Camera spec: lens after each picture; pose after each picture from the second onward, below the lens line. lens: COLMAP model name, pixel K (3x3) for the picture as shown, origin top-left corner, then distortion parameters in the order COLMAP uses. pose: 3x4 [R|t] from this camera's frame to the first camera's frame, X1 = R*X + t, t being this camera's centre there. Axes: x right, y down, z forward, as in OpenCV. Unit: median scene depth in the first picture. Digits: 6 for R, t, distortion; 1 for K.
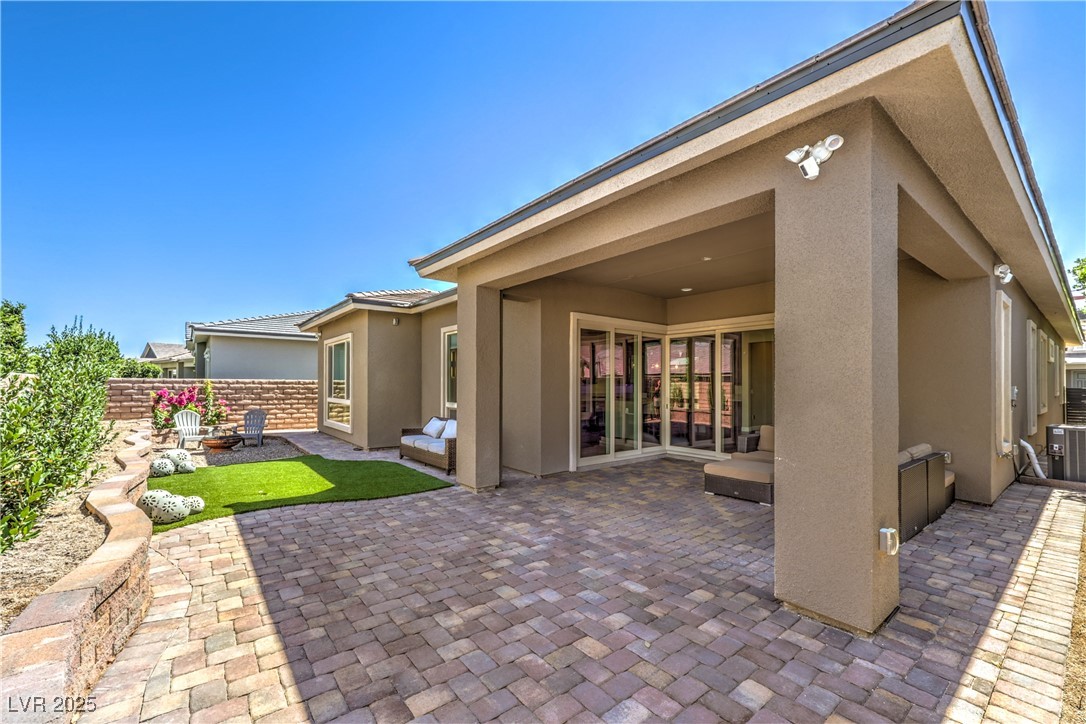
lens RADIAL K [[446.3, 0, 544.2], [0, 446.3, 380.5], [0, 0, 1]] dist [-0.001898, 0.000043]
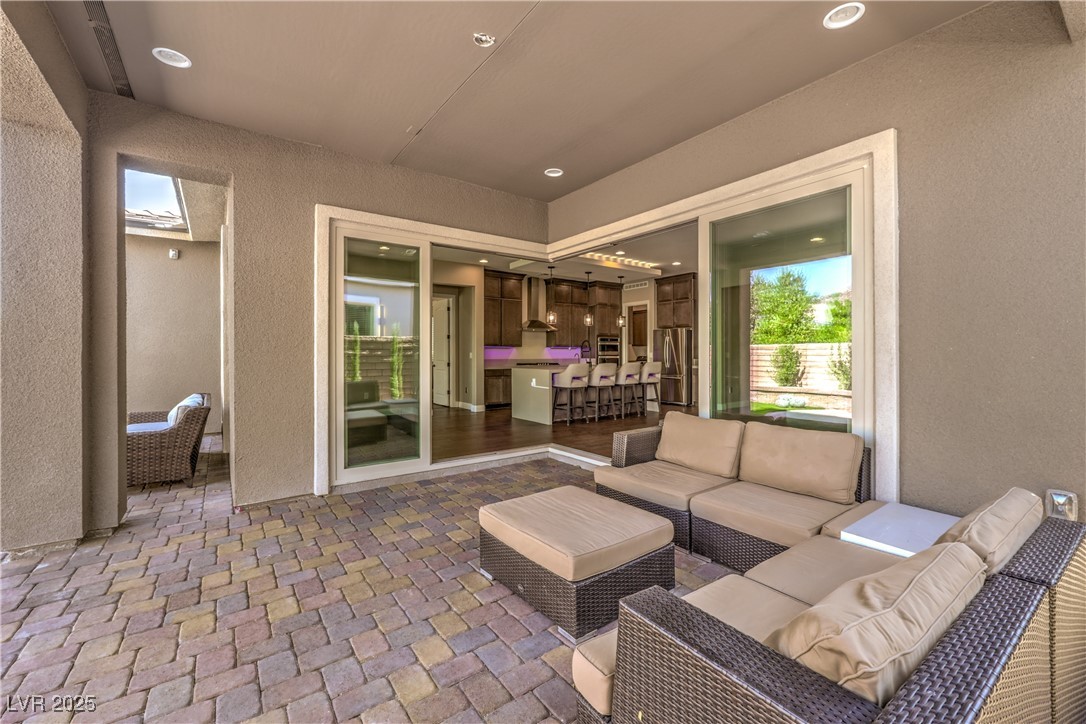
lens RADIAL K [[446.3, 0, 544.1], [0, 446.3, 359.0], [0, 0, 1]] dist [-0.001898, 0.000043]
pose [[0.998674, -0.004513, -0.051290, 0.395072], [0.005474, 0.999812, 0.018609, 0.029344], [0.051196, -0.018865, 0.998510, 0.499435]]
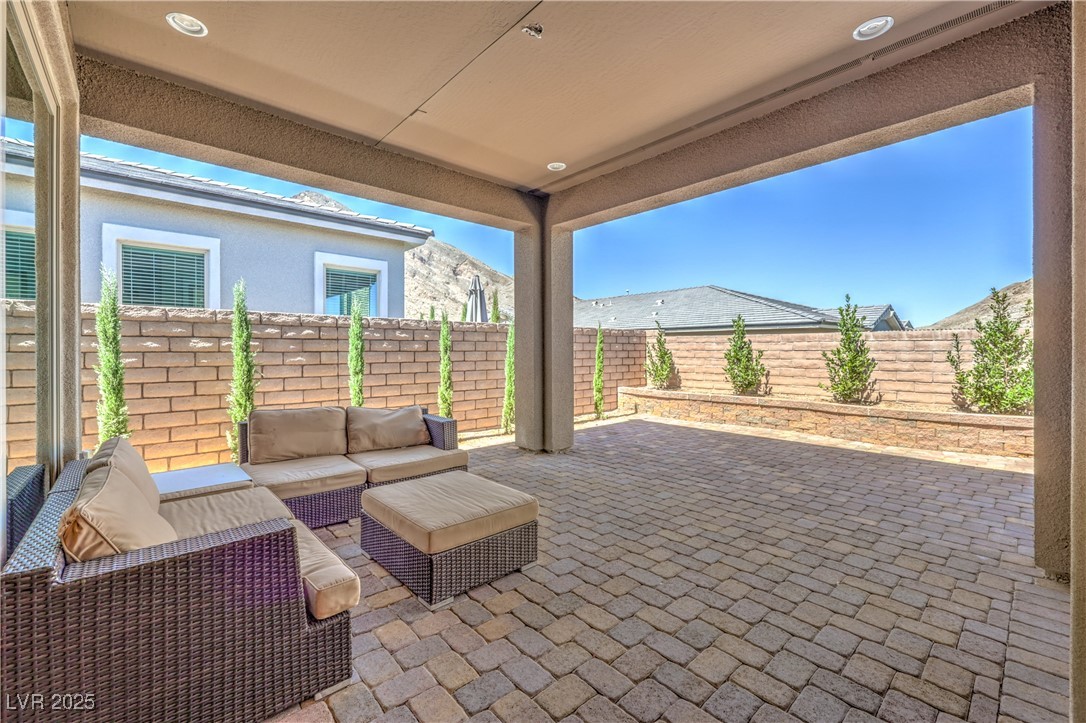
lens RADIAL K [[446.3, 0, 542.5], [0, 446.3, 354.9], [0, 0, 1]] dist [-0.001898, 0.000043]
pose [[-0.998049, -0.003158, -0.062352, 0.338507], [-0.003152, 0.999995, -0.000195, 0.041034], [0.062352, 0.000002, -0.998054, 1.266023]]
